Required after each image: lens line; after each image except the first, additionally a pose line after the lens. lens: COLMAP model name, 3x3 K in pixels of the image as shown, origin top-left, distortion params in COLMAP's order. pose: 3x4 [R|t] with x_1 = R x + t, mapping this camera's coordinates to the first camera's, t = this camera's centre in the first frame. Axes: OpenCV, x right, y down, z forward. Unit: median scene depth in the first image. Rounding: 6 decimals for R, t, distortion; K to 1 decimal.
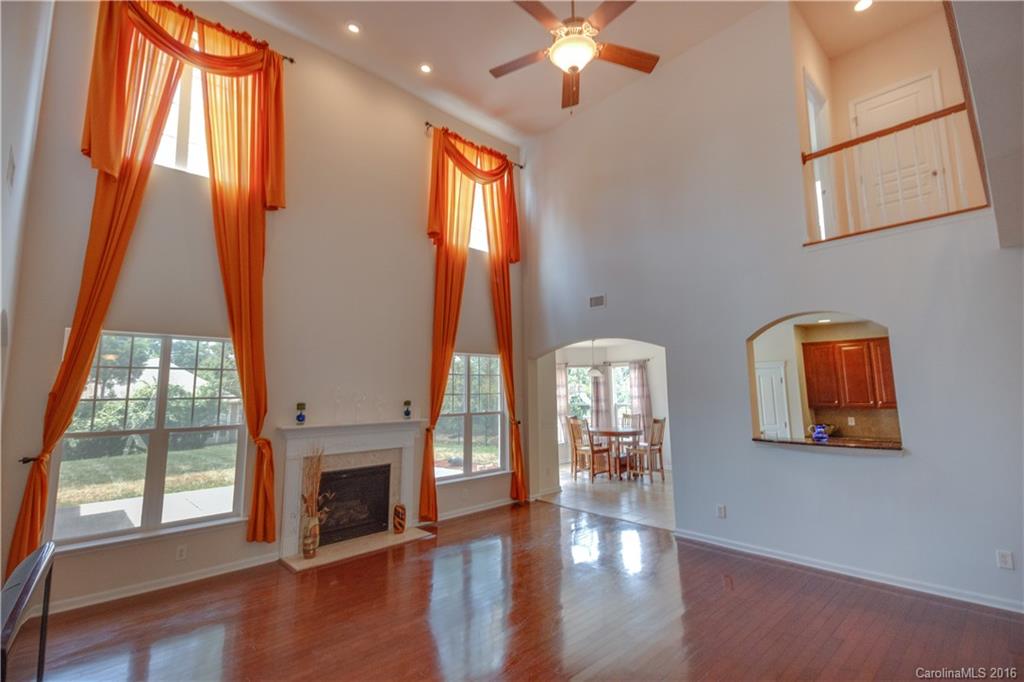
lens RADIAL K [[459.4, 0, 511.6], [0, 459.4, 335.4], [0, 0, 1]] dist [0.034446, -0.000337]
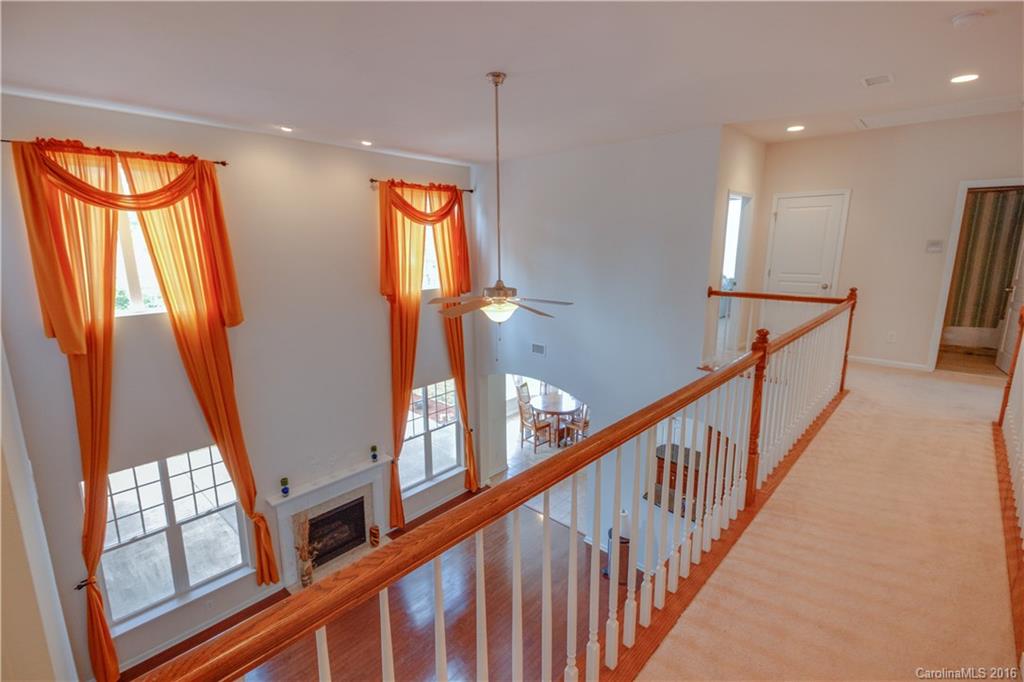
lens RADIAL K [[459.4, 0, 511.6], [0, 459.4, 335.4], [0, 0, 1]] dist [0.034446, -0.000337]
pose [[0.997736, -0.006192, 0.066968, 0.046836], [-0.015424, 0.948144, 0.317467, -0.473246], [-0.065461, -0.317781, 0.945902, -0.054277]]
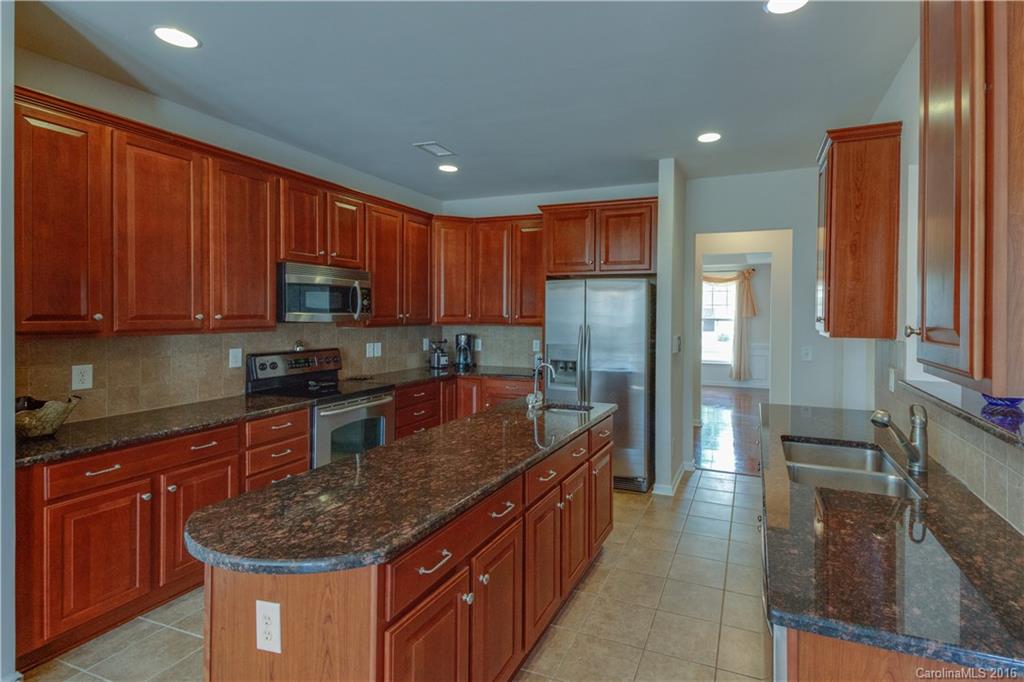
lens RADIAL K [[473.3, 0, 527.4], [0, 473.3, 318.8], [0, 0, 1]] dist [0.003842, 0.000096]
pose [[-0.401811, 0.004023, 0.915714, 0.364646], [-0.116519, 0.991637, -0.055484, 0.152153], [-0.908279, -0.128992, -0.397982, 1.030209]]
